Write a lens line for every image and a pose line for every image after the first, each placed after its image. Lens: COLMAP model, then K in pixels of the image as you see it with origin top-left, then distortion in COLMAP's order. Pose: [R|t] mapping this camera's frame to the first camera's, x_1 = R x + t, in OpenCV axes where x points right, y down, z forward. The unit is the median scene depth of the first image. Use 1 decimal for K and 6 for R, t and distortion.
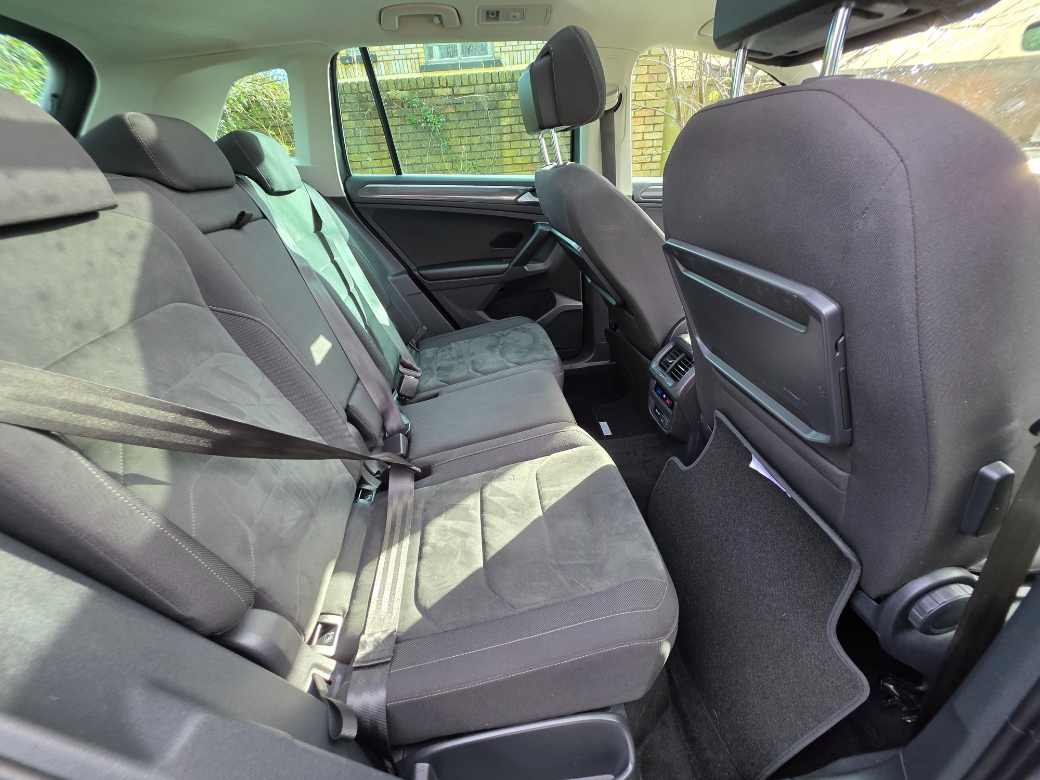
lens RADIAL K [[415.6, 0, 520.6], [0, 415.6, 390.2], [0, 0, 1]] dist [0.004250, 0.000138]
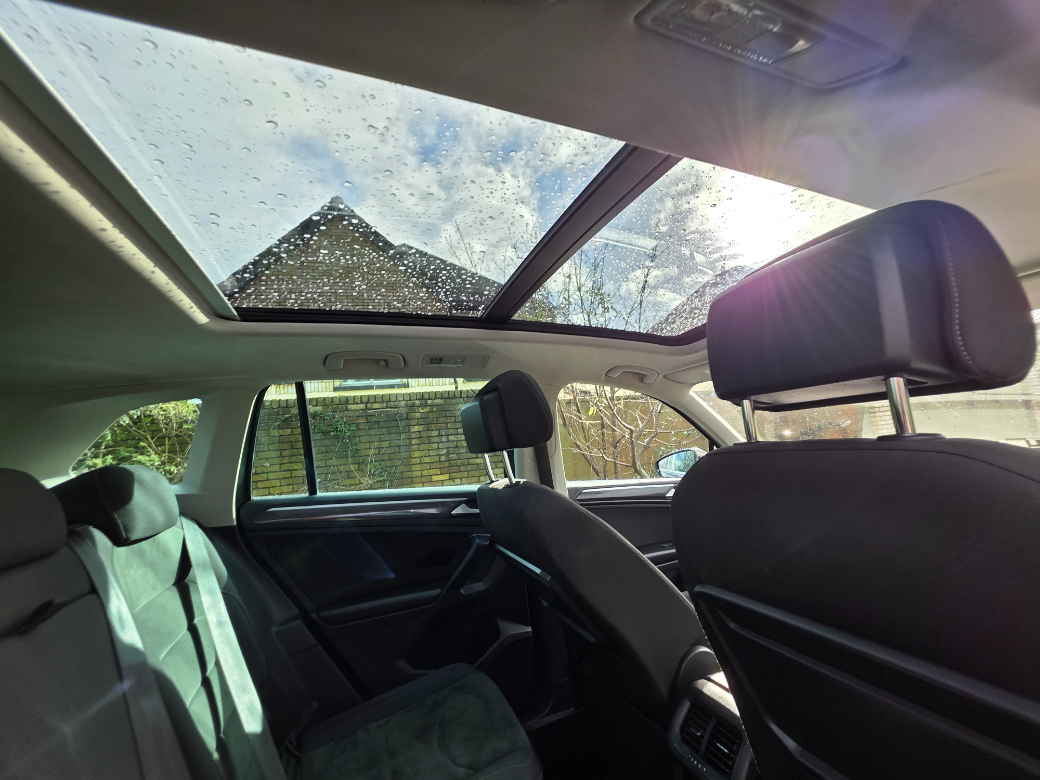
lens RADIAL K [[415.6, 0, 519.3], [0, 415.6, 384.5], [0, 0, 1]] dist [0.004250, 0.000138]
pose [[0.970561, 0.008561, 0.240703, -0.083923], [0.141600, 0.788138, -0.598989, -0.117142], [-0.194835, 0.615439, 0.763724, 0.114941]]
